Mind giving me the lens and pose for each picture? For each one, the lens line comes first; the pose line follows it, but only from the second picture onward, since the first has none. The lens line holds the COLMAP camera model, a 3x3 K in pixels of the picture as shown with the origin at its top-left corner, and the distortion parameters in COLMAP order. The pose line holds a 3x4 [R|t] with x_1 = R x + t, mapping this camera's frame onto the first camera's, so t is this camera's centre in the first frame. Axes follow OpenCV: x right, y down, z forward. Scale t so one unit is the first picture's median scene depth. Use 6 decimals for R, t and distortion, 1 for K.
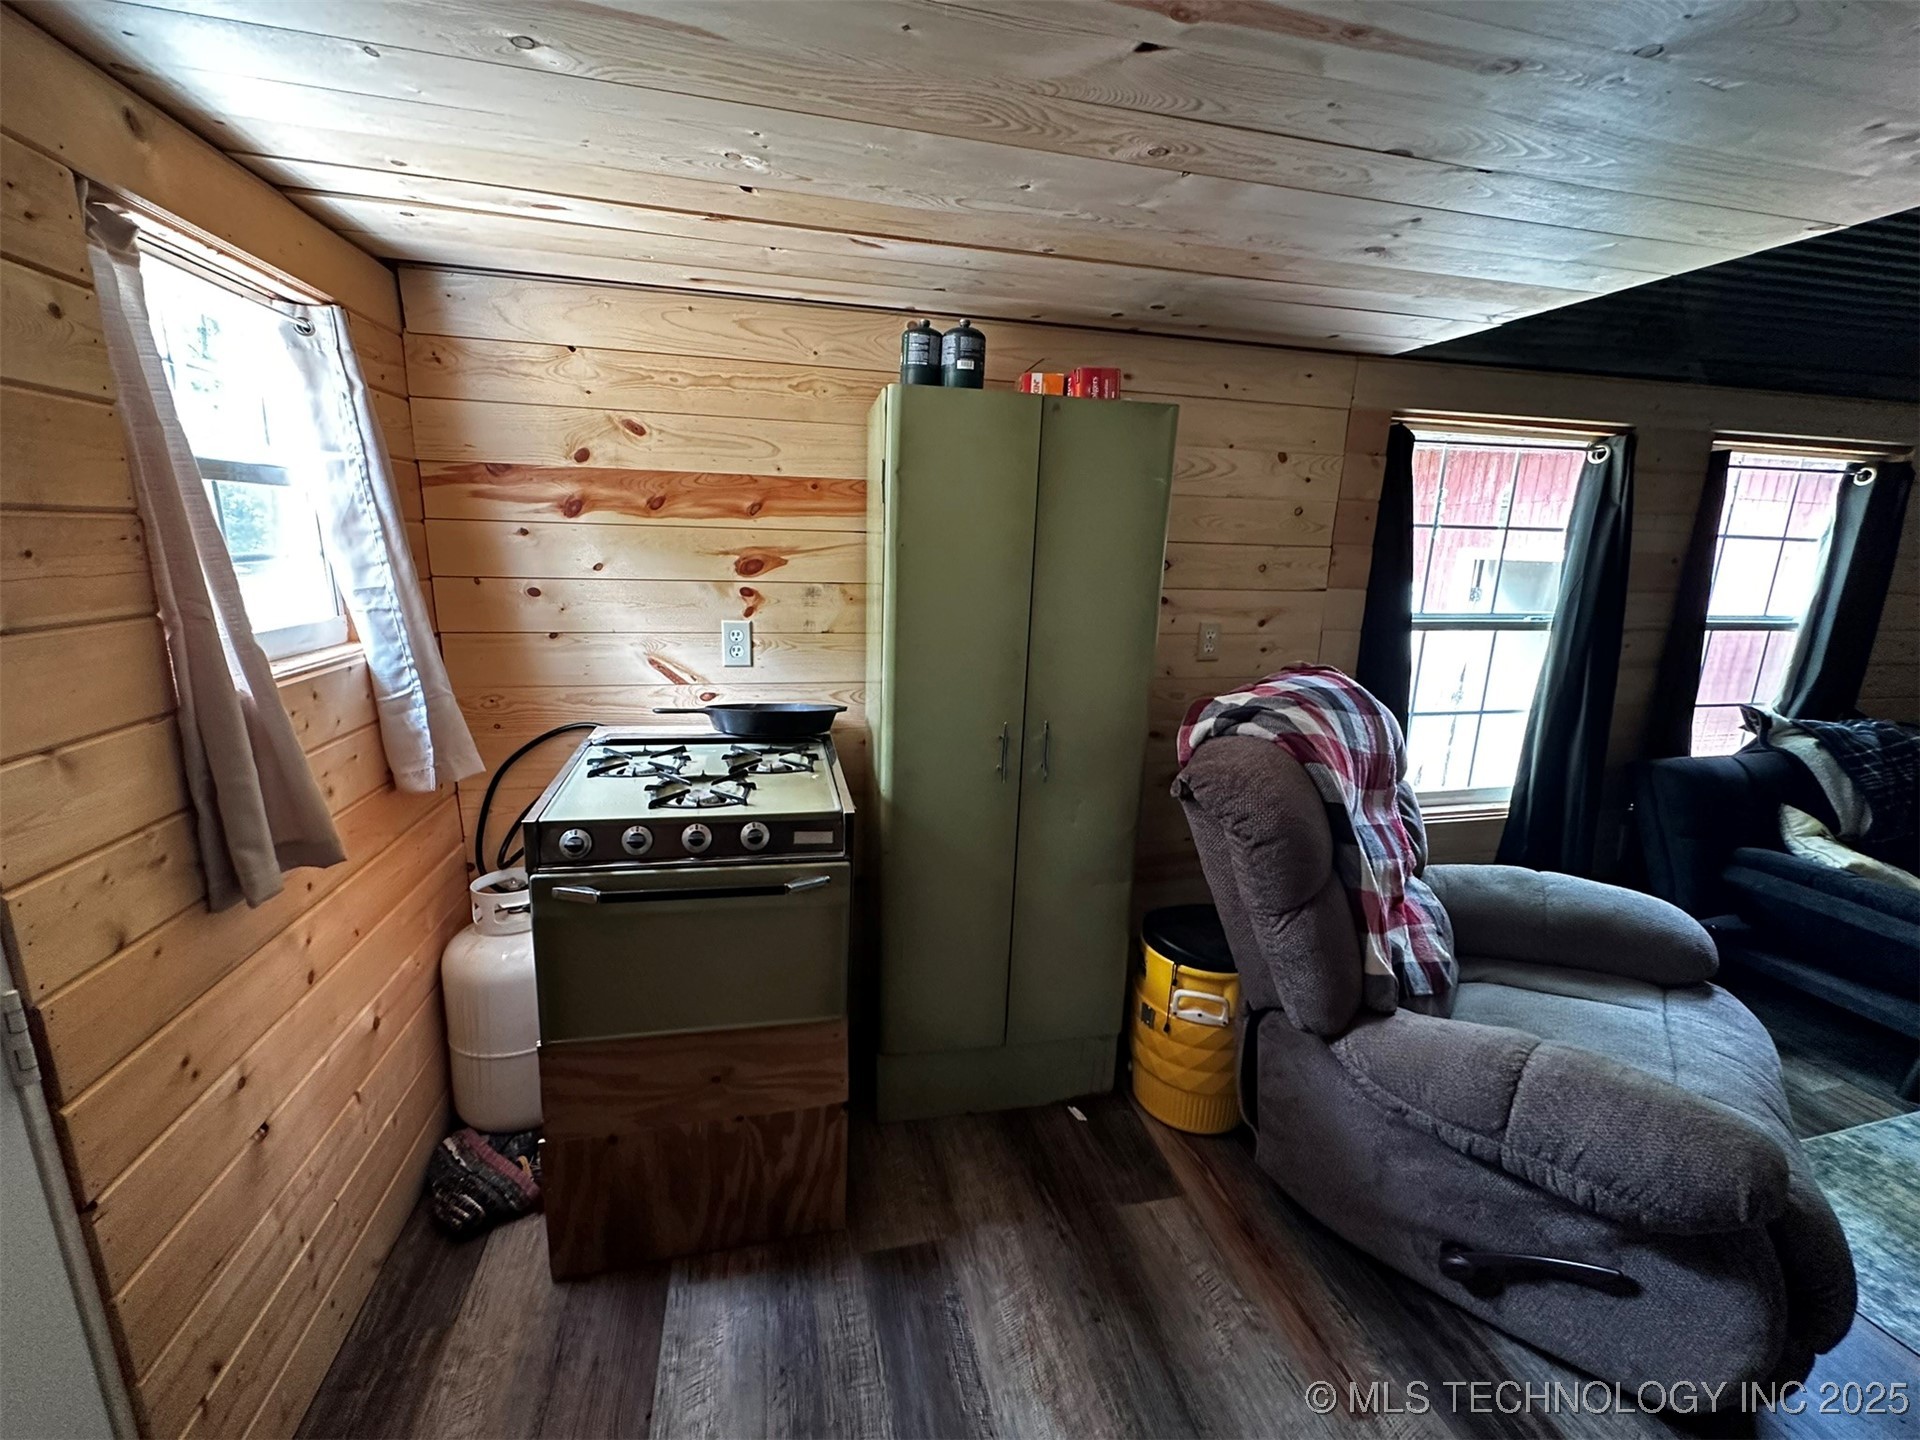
lens RADIAL K [[790.0, 0, 960.0], [0, 790.0, 720.0], [0, 0, 1]] dist [-0.003479, -0.000493]
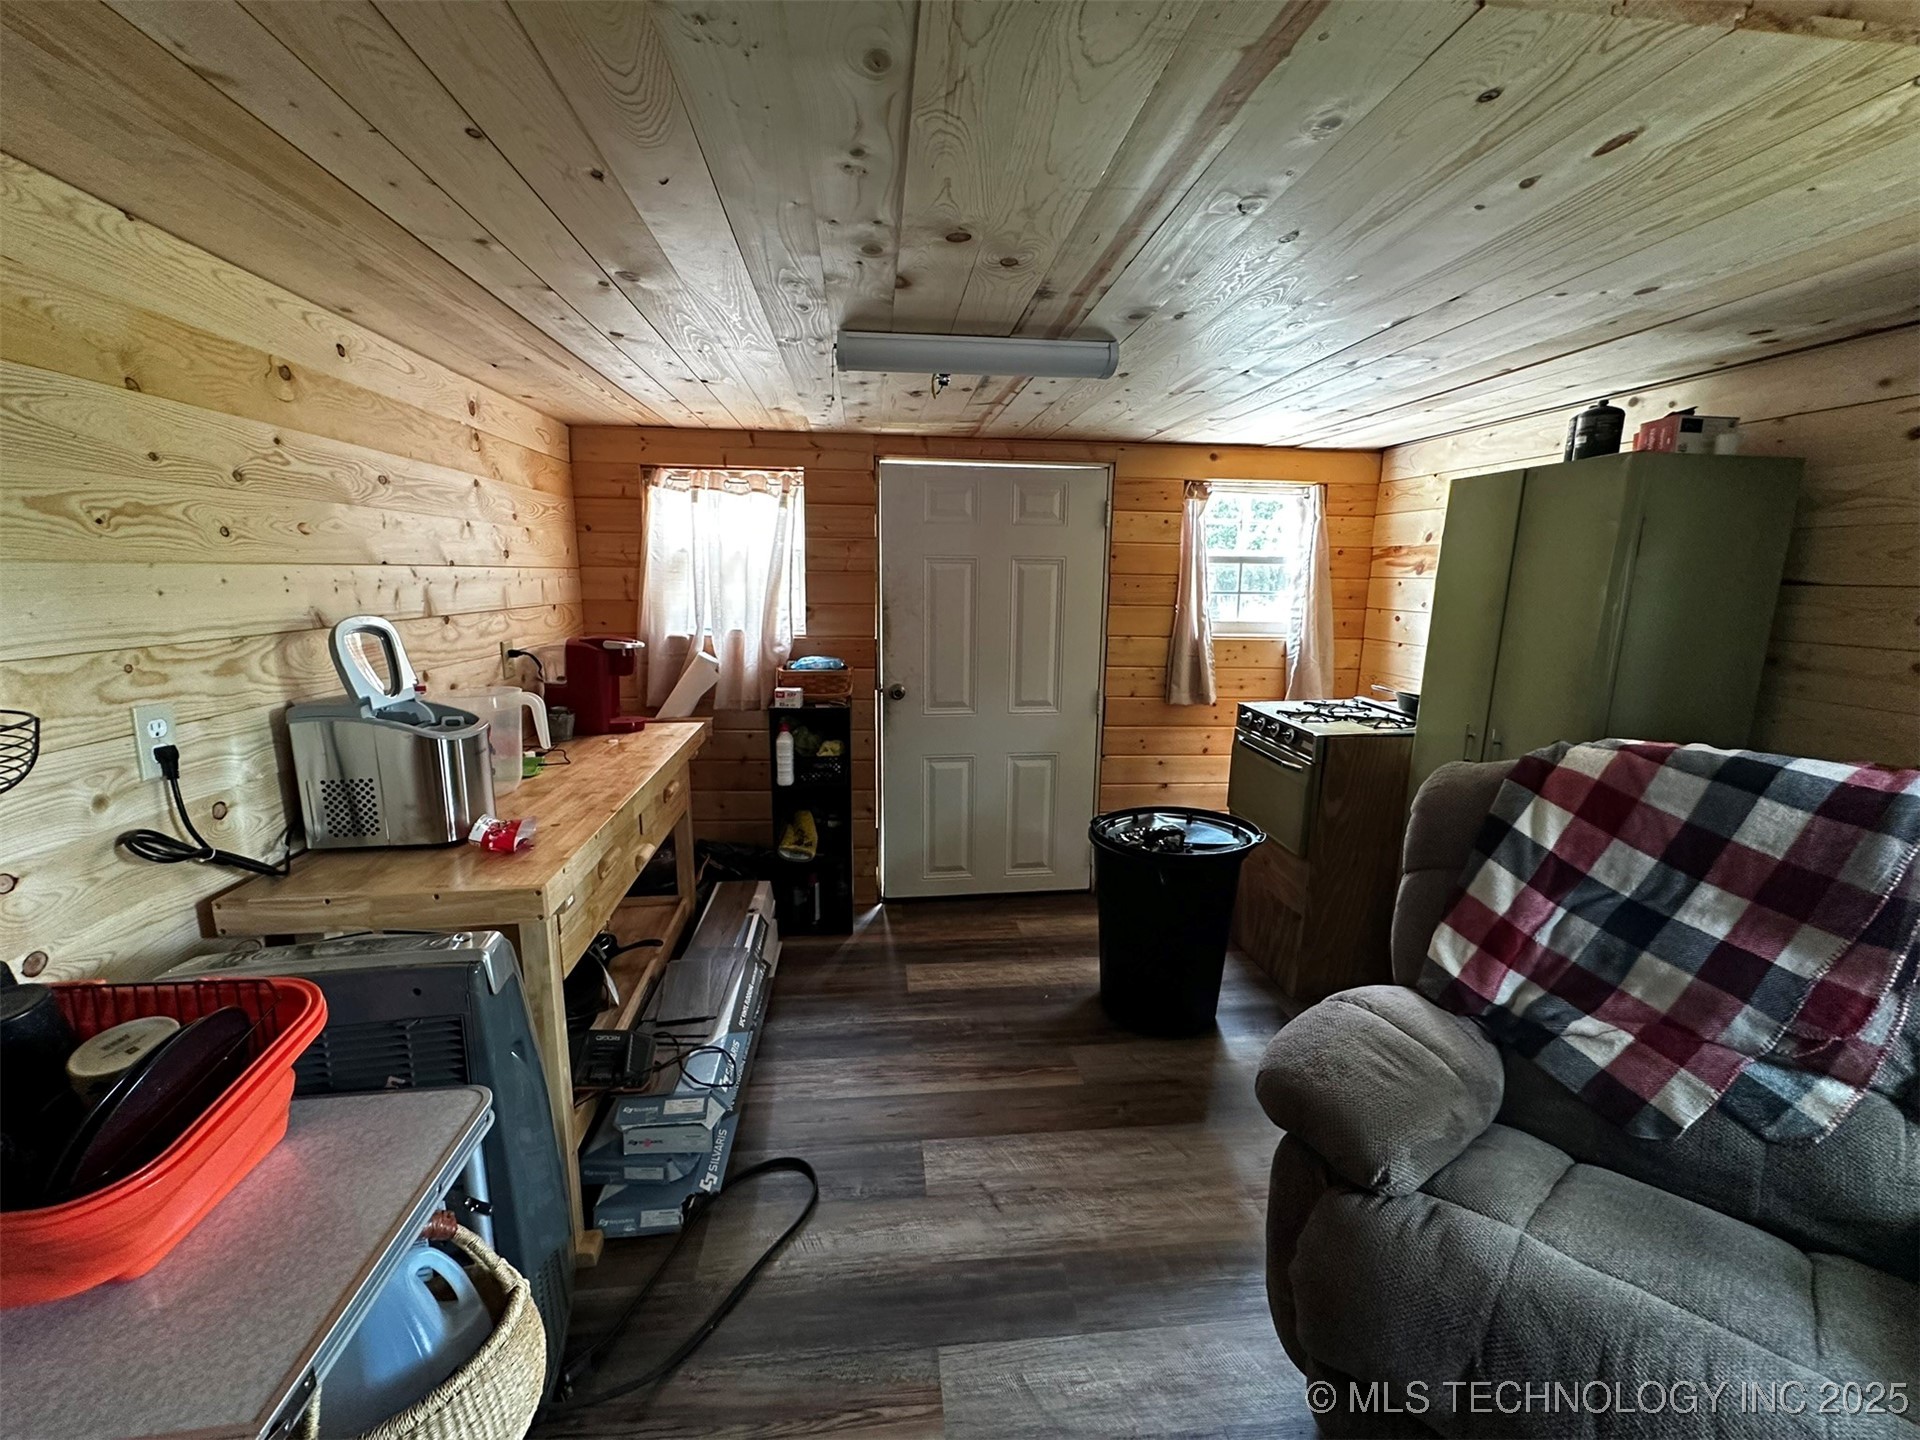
lens RADIAL K [[790.0, 0, 960.0], [0, 790.0, 720.0], [0, 0, 1]] dist [-0.003479, -0.000493]
pose [[-0.112292, 0.153076, -0.981814, 1.295022], [-0.241861, 0.954137, 0.176423, -0.025170], [0.963791, 0.257274, -0.070119, 0.267371]]
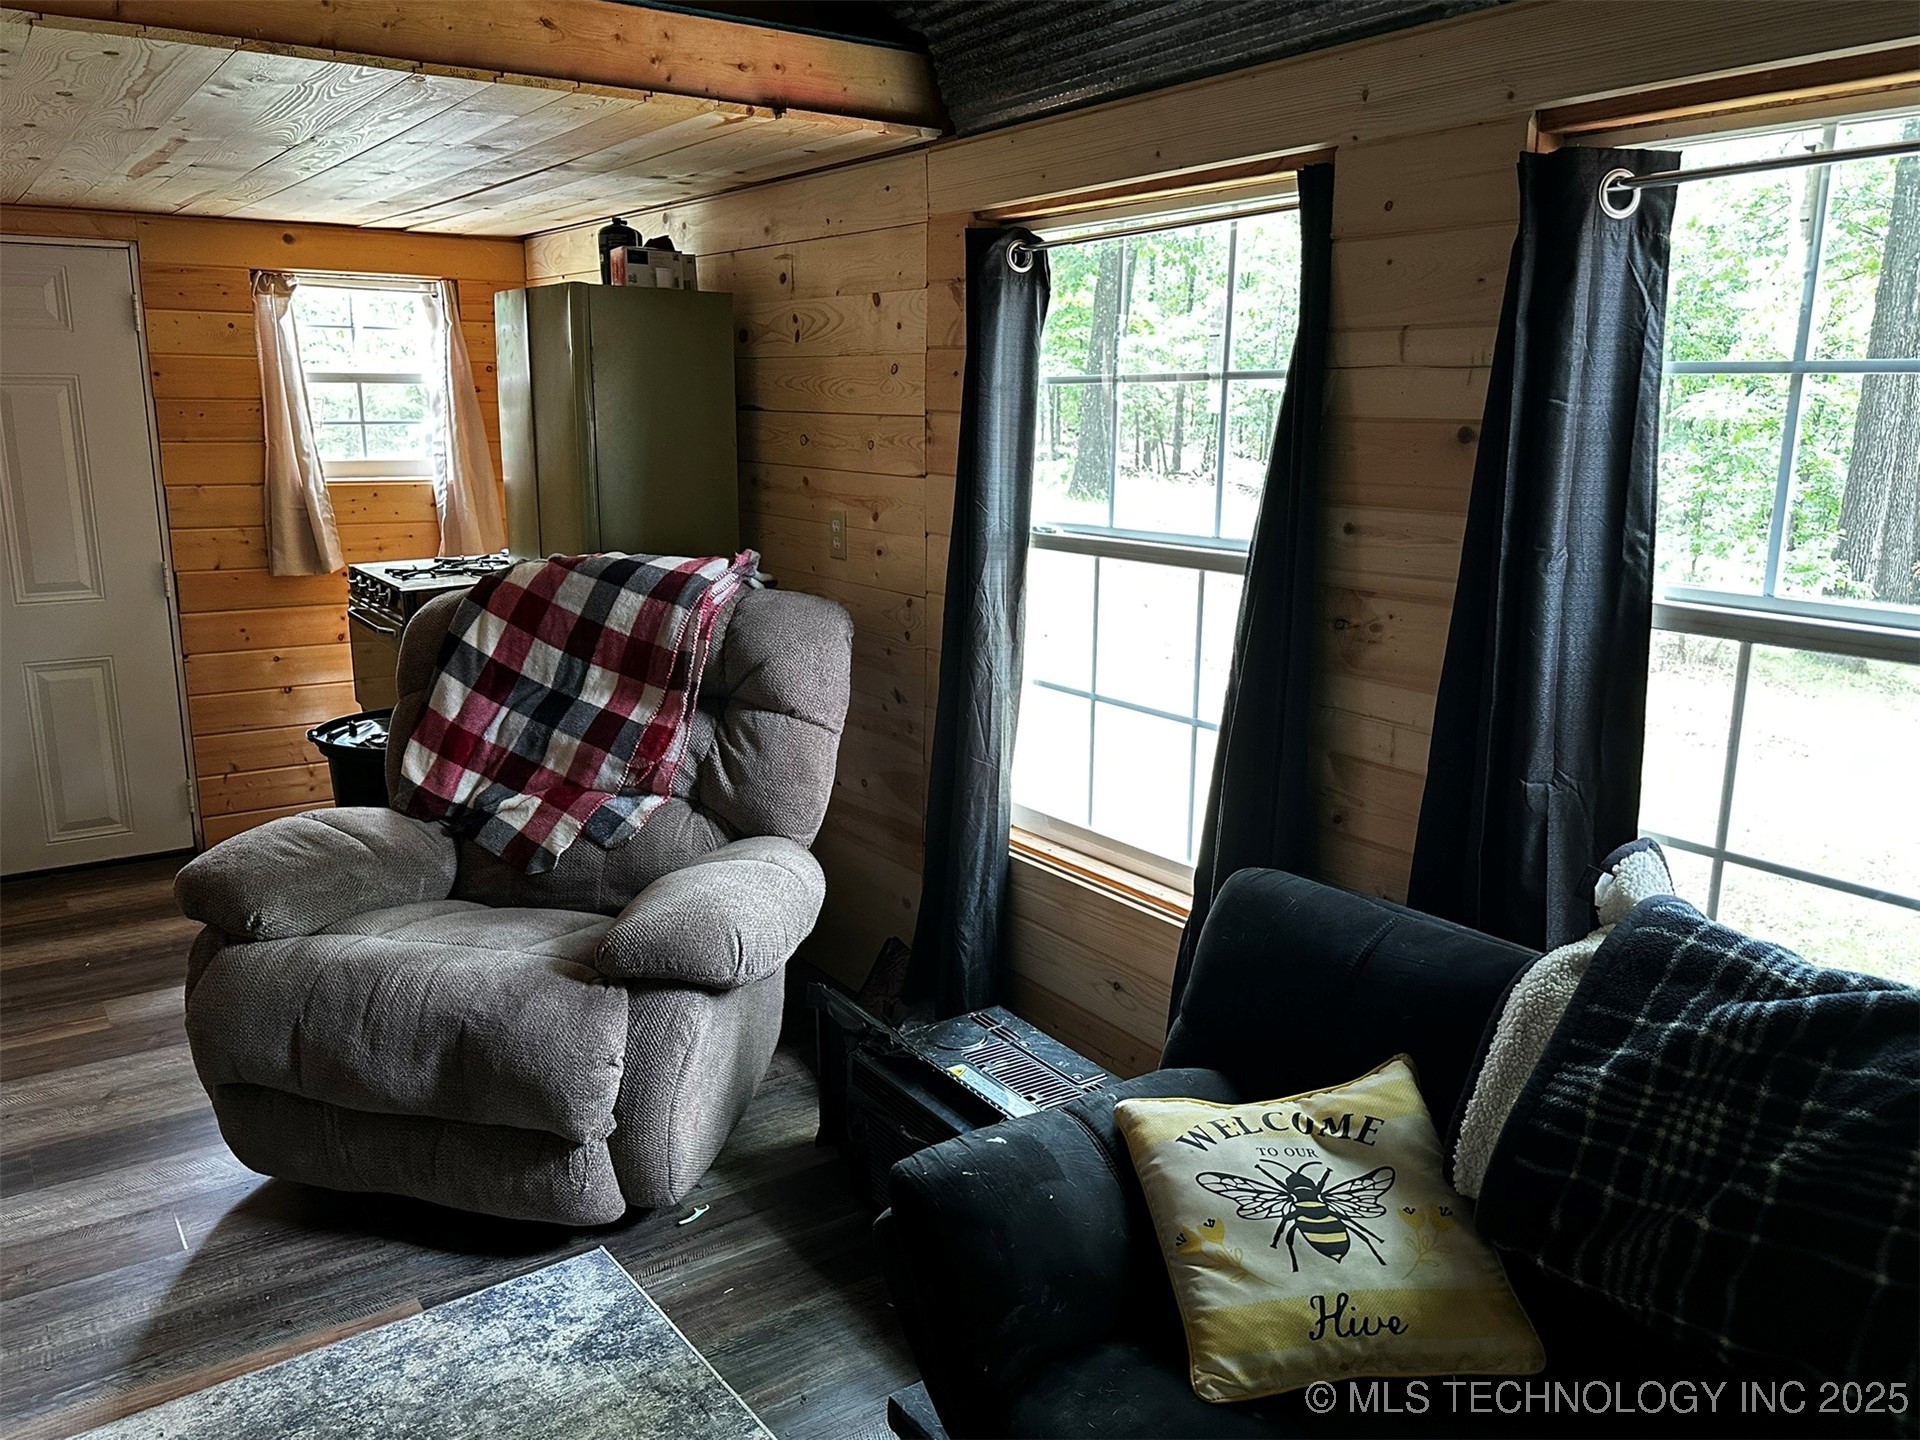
lens RADIAL K [[1471.2, 0, 960.0], [0, 1471.2, 720.0], [0, 0, 1]] dist [0.172703, -0.332374]
pose [[0.374803, 0.172901, -0.910839, 2.237895], [-0.206166, 0.973400, 0.099941, -0.112692], [0.903891, 0.150326, 0.400479, 0.664320]]
